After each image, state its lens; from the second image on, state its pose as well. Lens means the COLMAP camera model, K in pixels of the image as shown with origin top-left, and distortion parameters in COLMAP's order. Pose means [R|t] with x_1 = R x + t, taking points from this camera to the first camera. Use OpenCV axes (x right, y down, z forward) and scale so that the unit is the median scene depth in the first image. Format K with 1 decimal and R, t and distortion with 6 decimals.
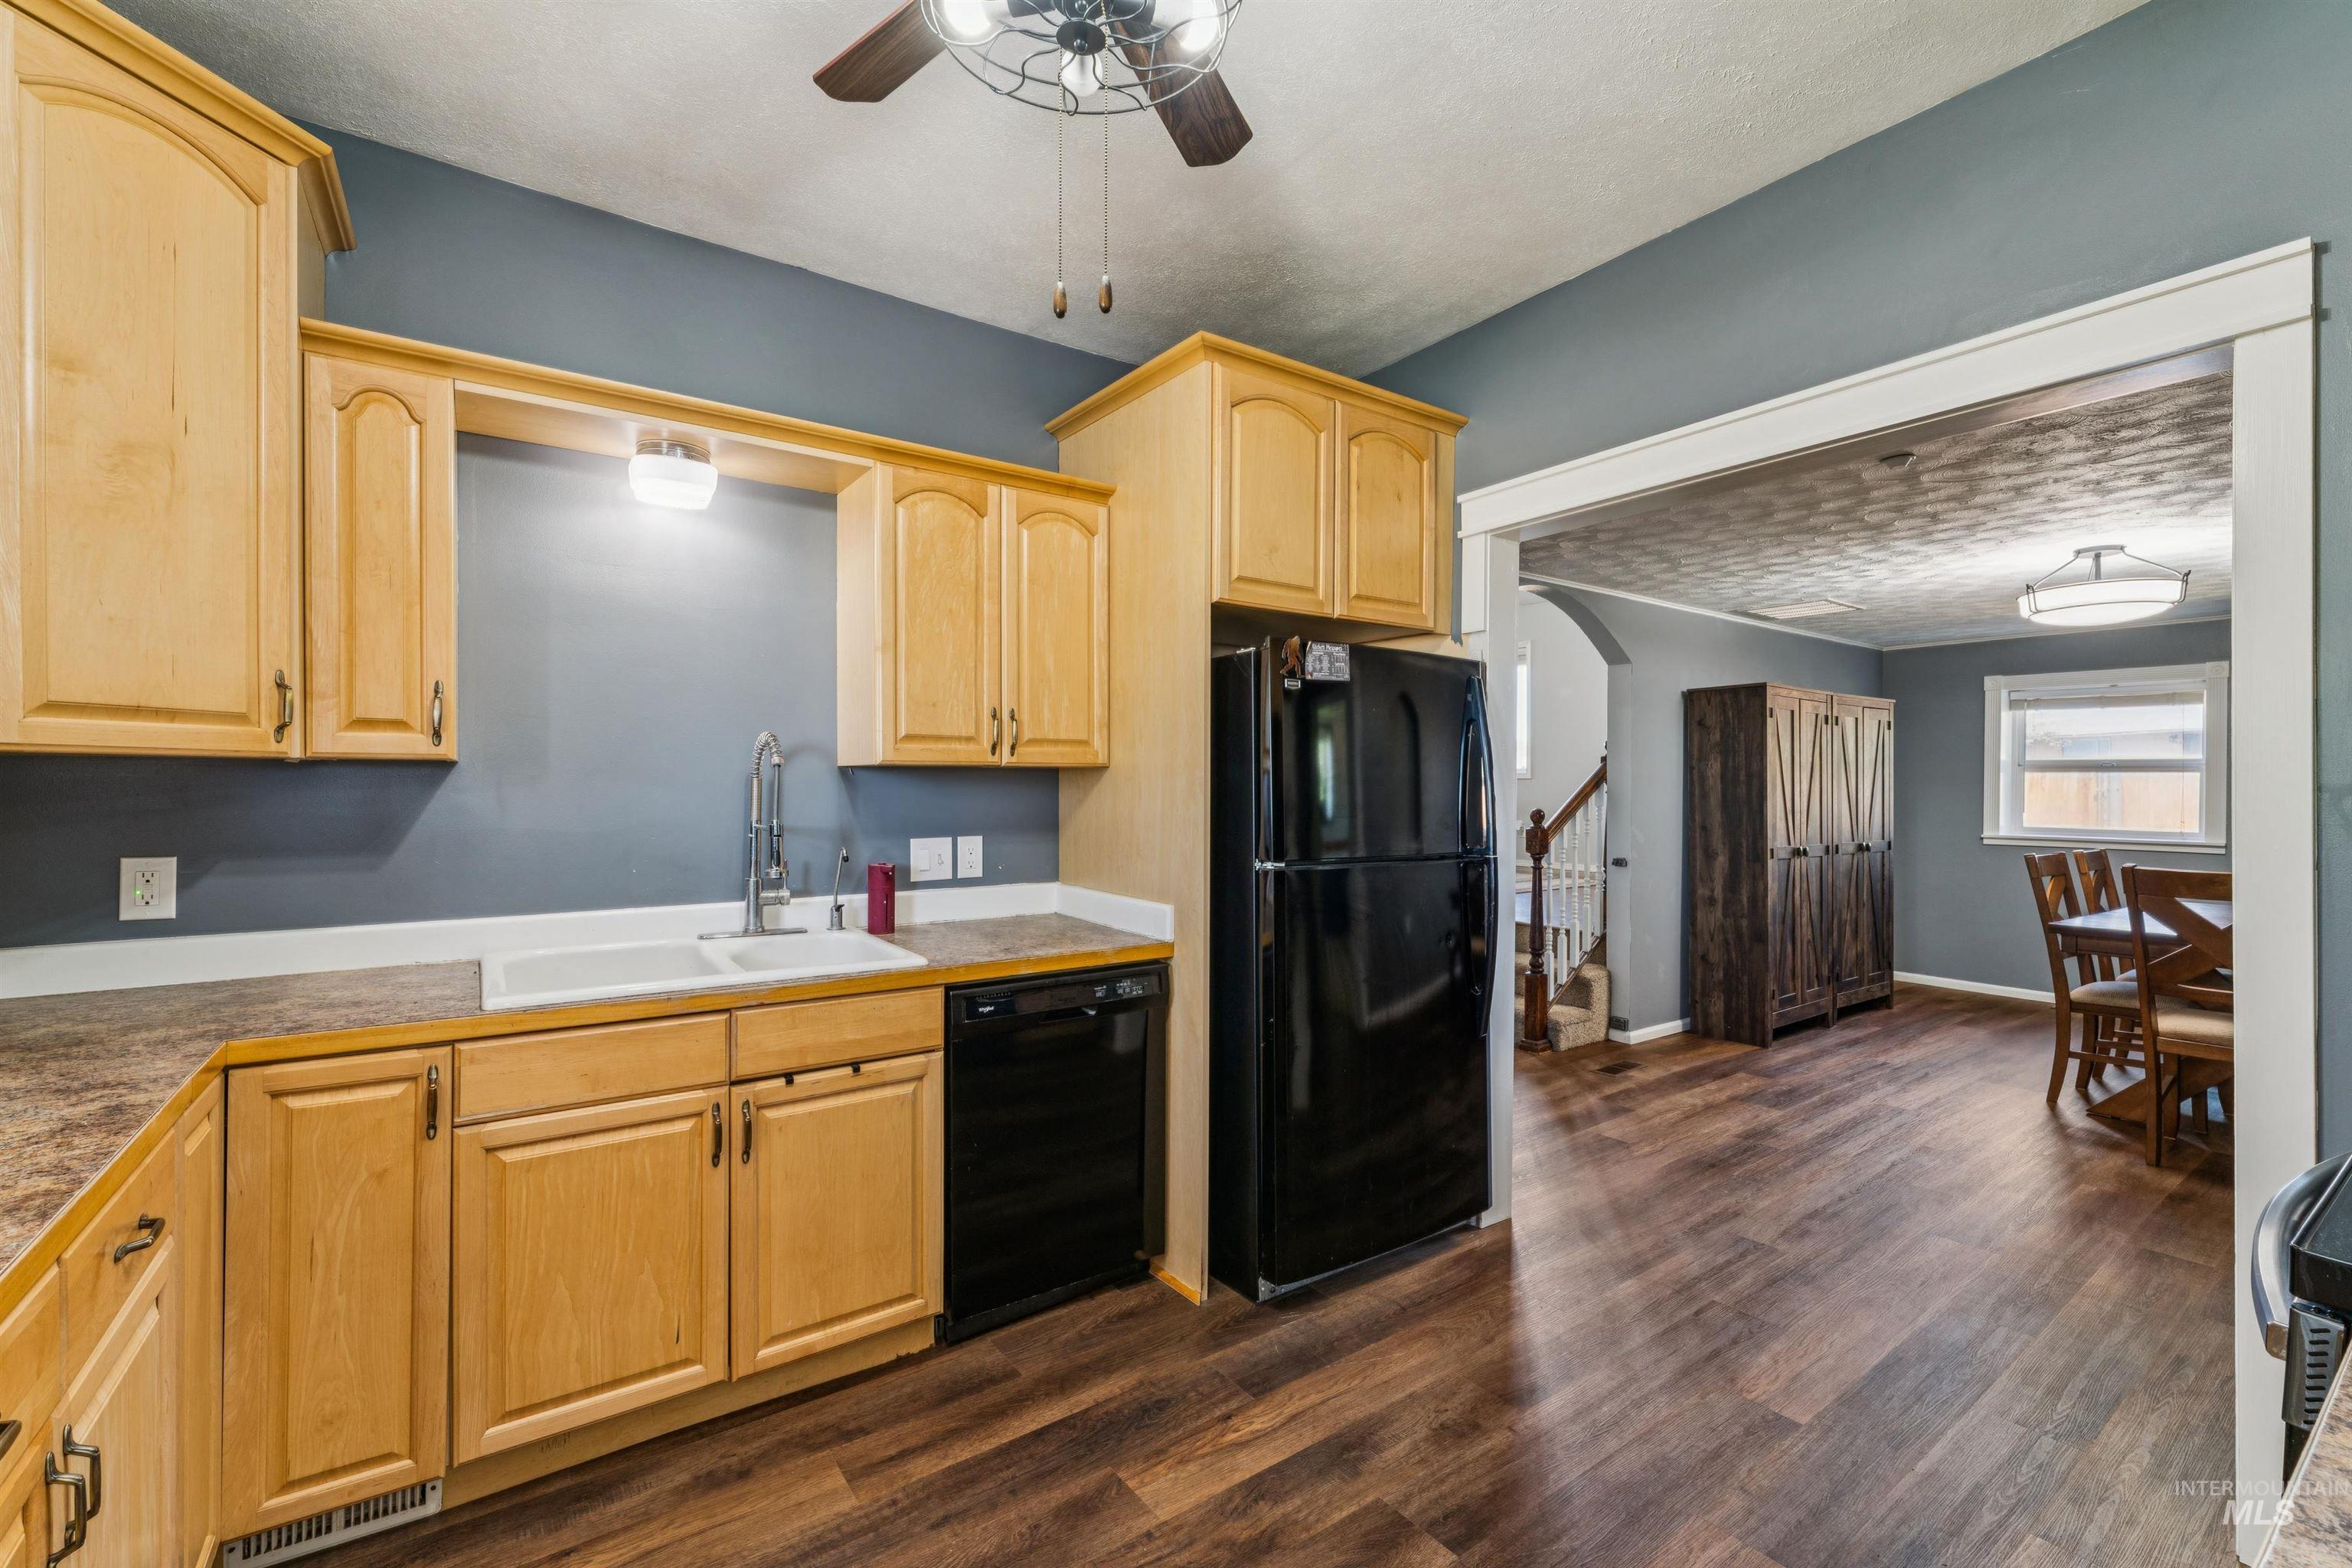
lens RADIAL K [[997.3, 0, 1176.0], [0, 997.3, 784.0], [0, 0, 1]] dist [0.000447, -0.000001]
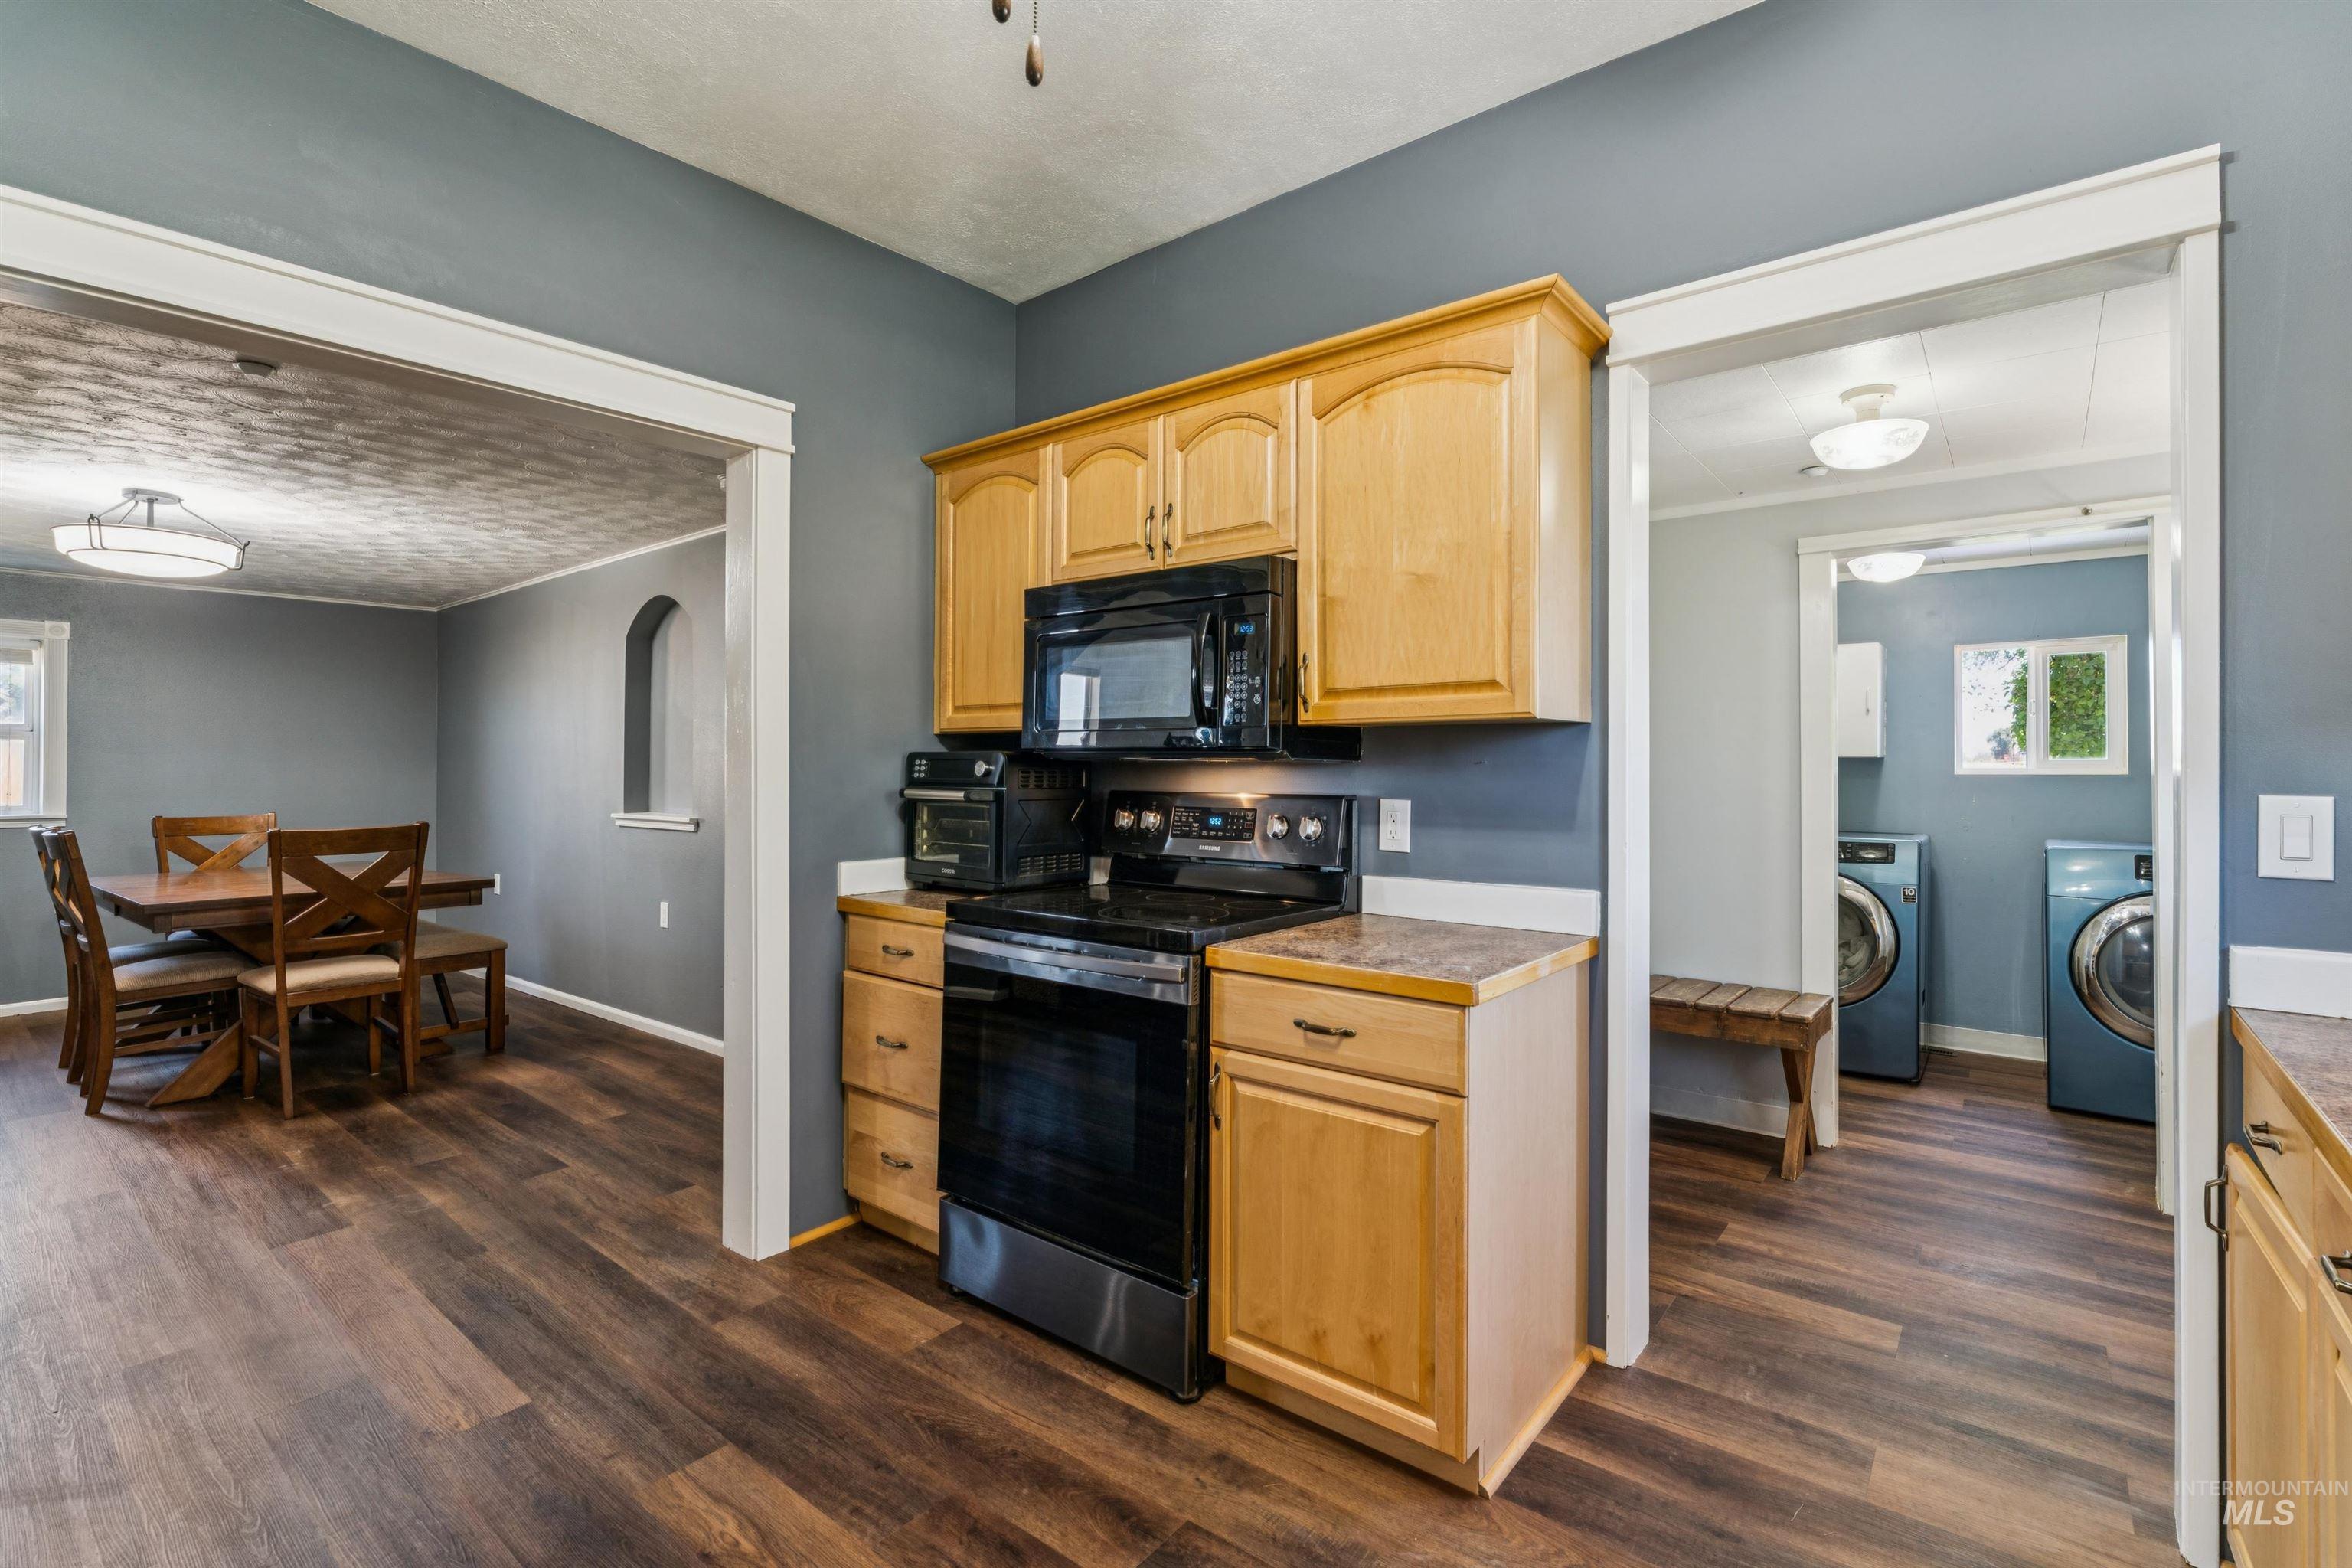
lens RADIAL K [[1061.2, 0, 1186.3], [0, 1061.2, 760.8], [0, 0, 1]] dist [-0.000579, -0.000097]
pose [[-0.271375, 0.000952, 0.962473, -0.559101], [-0.002401, 0.999996, -0.001666, 0.023158], [-0.962471, -0.002763, -0.271372, 0.703552]]
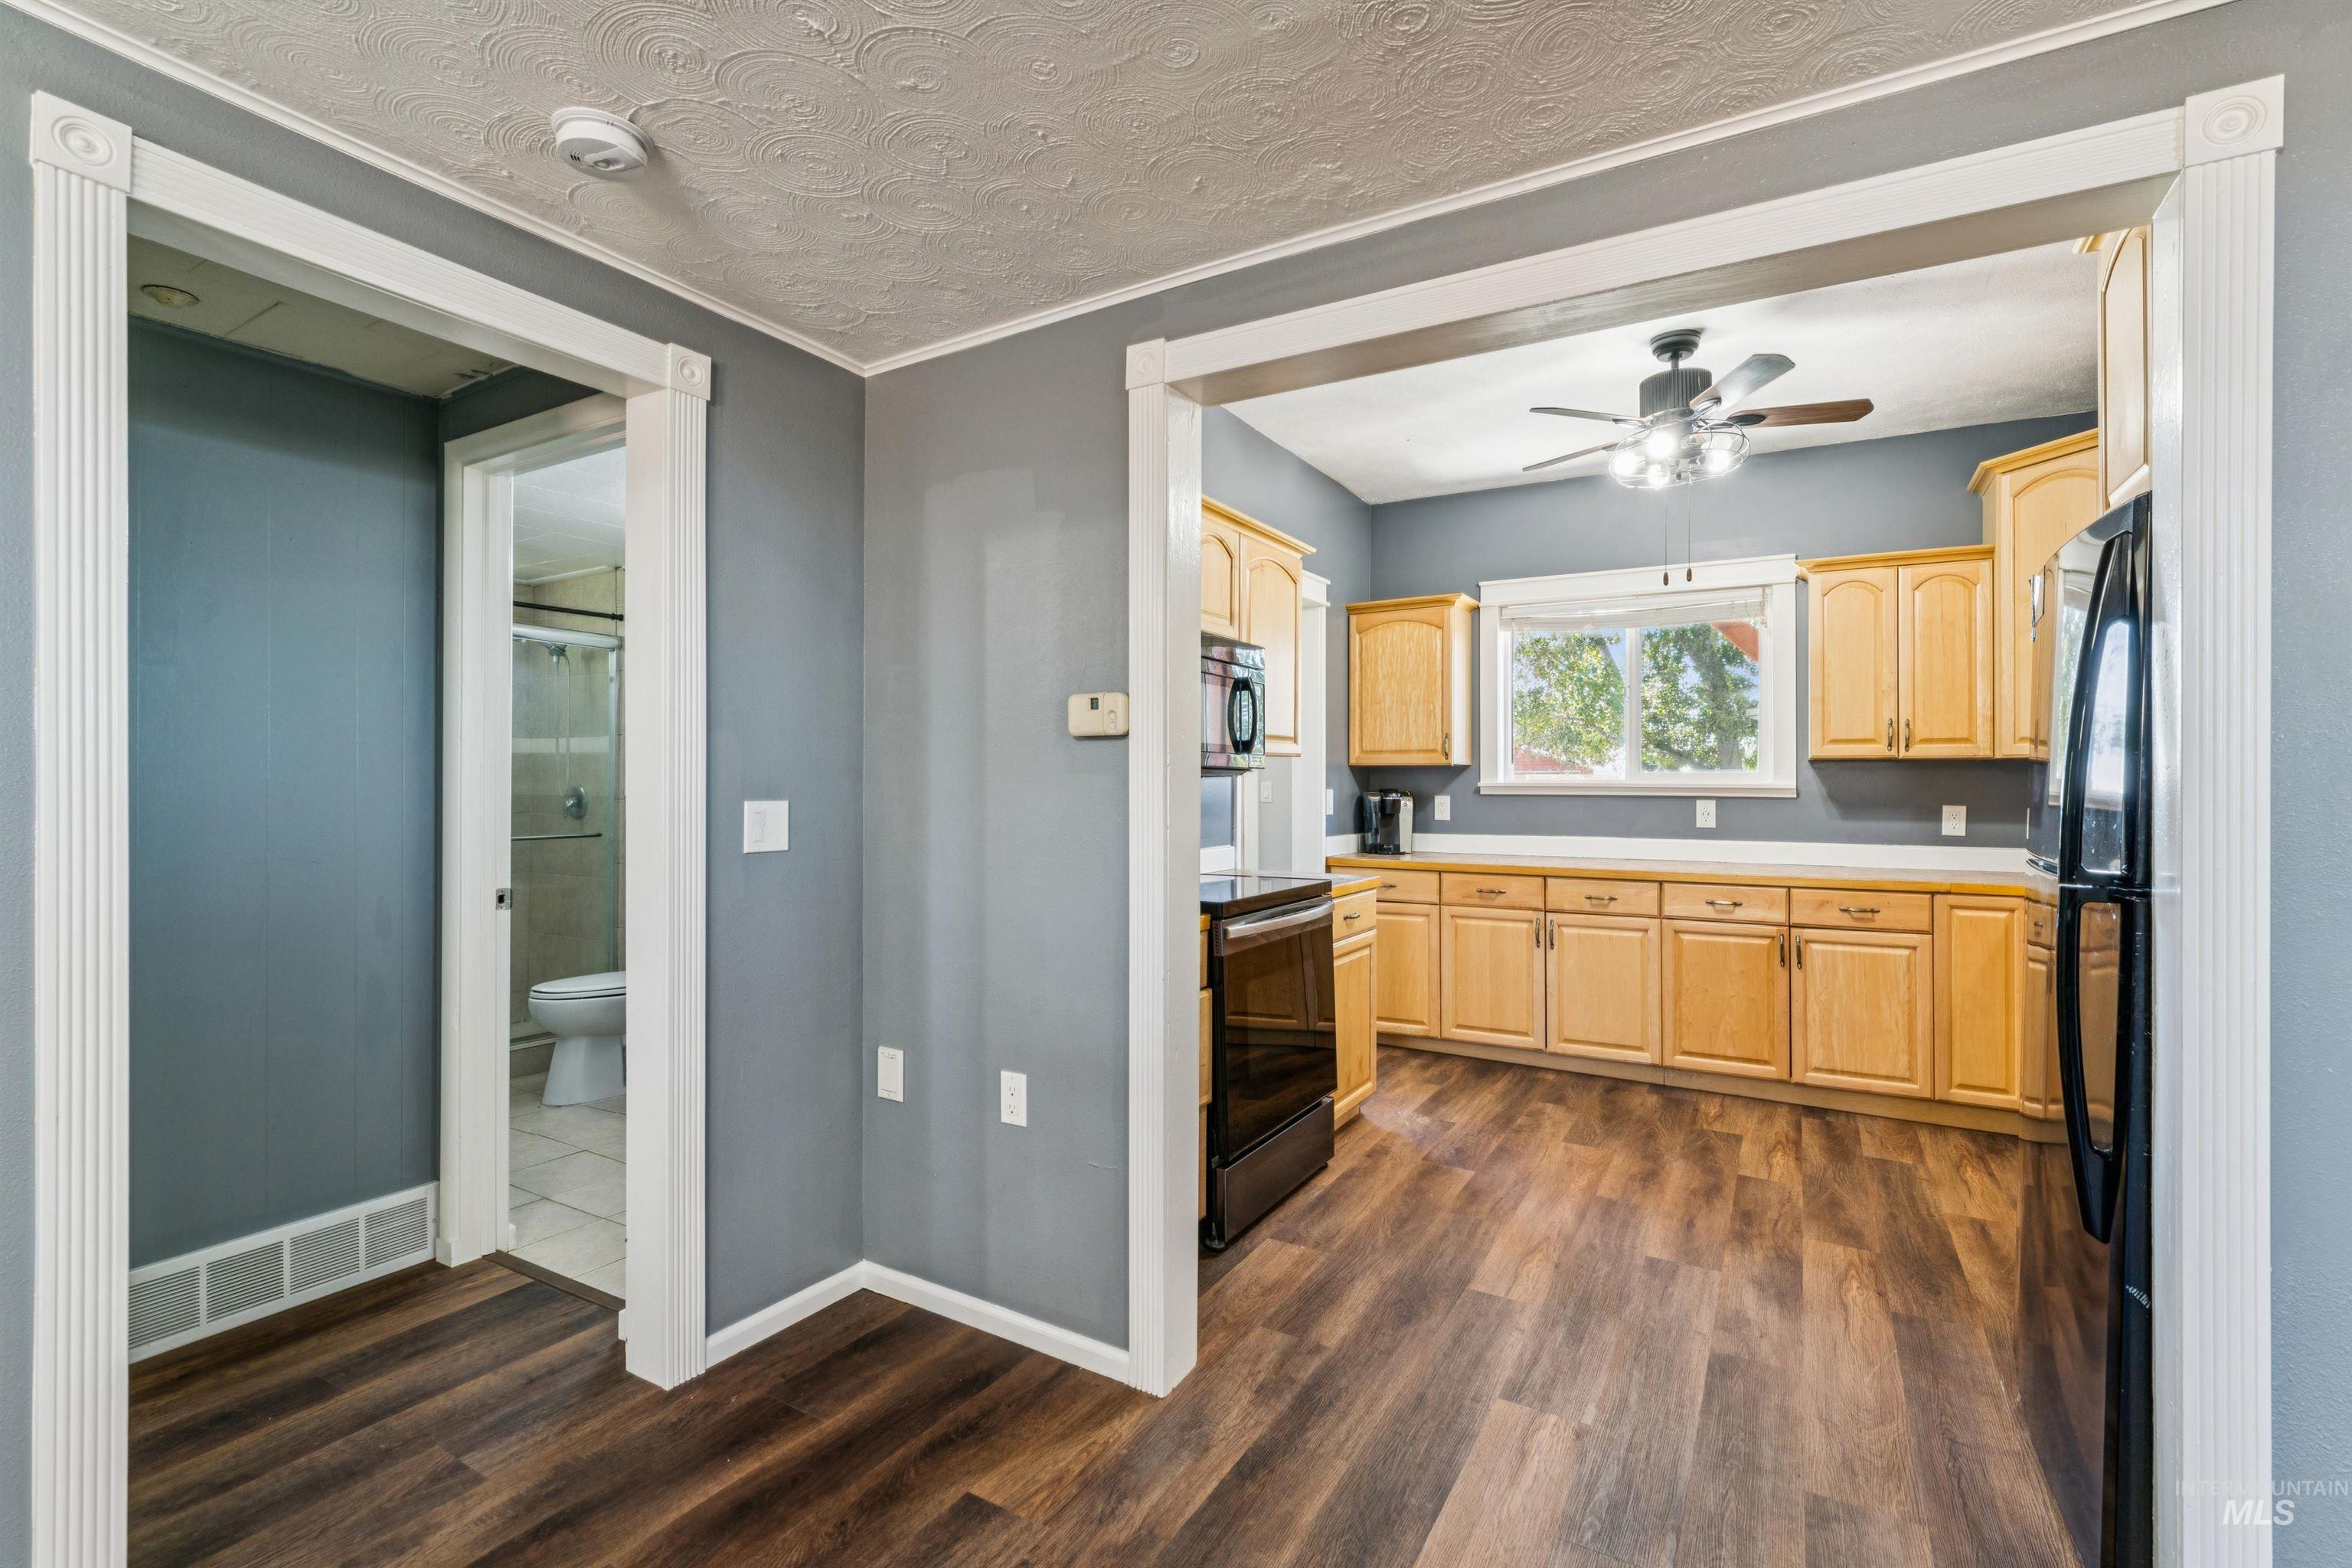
lens RADIAL K [[1084.7, 0, 1176.0], [0, 1084.7, 784.0], [0, 0, 1]] dist [0.000913, -0.000647]
pose [[-0.909498, -0.005518, -0.415671, 1.444076], [-0.005990, 0.999982, -0.000168, 0.034519], [0.415664, 0.002337, -0.909515, 1.944388]]
